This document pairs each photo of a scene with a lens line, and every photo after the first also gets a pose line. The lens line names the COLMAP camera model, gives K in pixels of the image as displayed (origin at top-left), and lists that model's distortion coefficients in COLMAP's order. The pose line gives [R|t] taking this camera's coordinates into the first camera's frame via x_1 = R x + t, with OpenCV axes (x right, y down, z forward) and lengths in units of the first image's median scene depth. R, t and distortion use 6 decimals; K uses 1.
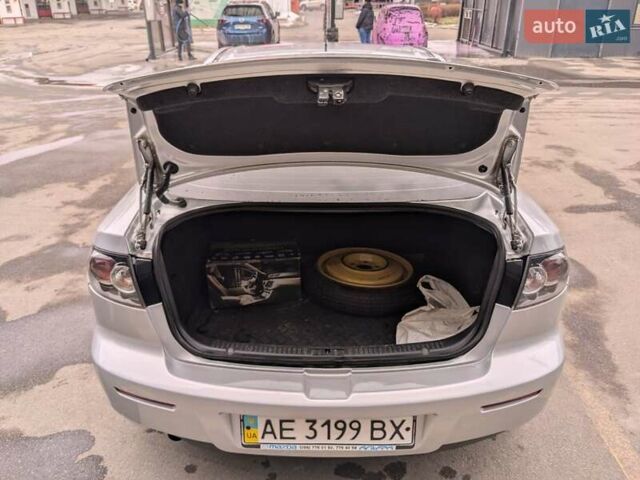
lens RADIAL K [[501.3, 0, 321.1], [0, 501.3, 236.8], [0, 0, 1]] dist [0.026635, -0.055596]
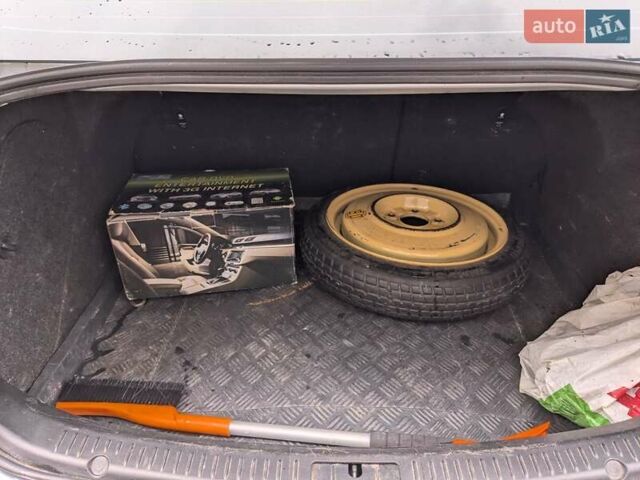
lens RADIAL K [[501.3, 0, 318.2], [0, 501.3, 240.5], [0, 0, 1]] dist [0.026635, -0.055596]
pose [[0.999745, 0.000735, -0.022551, -0.004626], [0.002474, 0.989873, 0.141937, 0.004300], [0.022427, -0.141957, 0.989619, 0.486597]]
